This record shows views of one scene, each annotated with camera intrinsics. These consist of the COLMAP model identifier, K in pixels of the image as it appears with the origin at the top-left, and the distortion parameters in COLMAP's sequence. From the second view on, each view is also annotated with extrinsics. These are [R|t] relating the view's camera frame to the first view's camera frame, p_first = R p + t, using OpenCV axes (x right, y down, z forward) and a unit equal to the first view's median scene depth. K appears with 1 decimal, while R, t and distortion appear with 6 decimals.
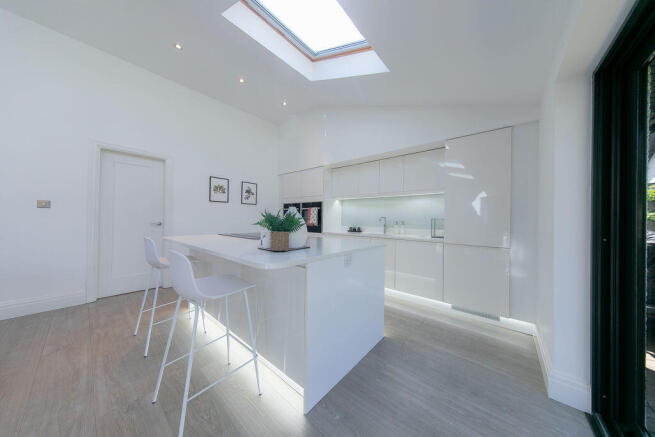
lens RADIAL K [[213.0, 0, 326.6], [0, 213.0, 216.4], [0, 0, 1]] dist [0.000792, 0.000032]
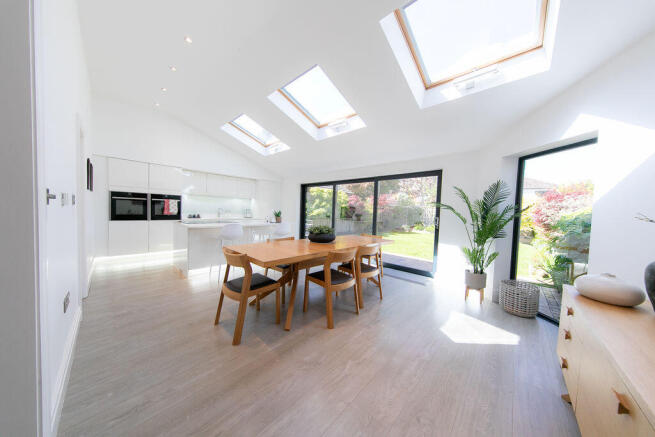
lens RADIAL K [[201.8, 0, 335.4], [0, 201.8, 217.8], [0, 0, 1]] dist [0.000140, 0.000023]
pose [[-0.003123, -0.050487, 0.998720, -1.256453], [-0.038386, 0.997995, 0.050330, -0.033150], [-0.999258, -0.038179, -0.005055, 0.062329]]
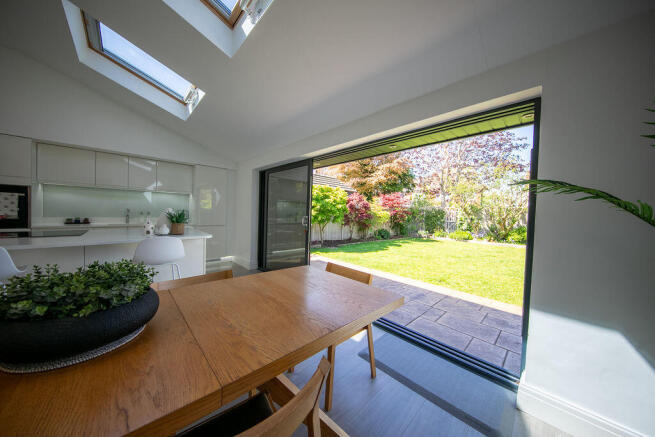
lens RADIAL K [[213.0, 0, 326.6], [0, 213.0, 216.4], [0, 0, 1]] dist [0.000792, 0.000032]
pose [[0.081638, -0.031177, 0.996174, -0.687092], [-0.036473, 0.998748, 0.034247, -0.026688], [-0.995994, -0.039129, 0.080399, -0.109516]]
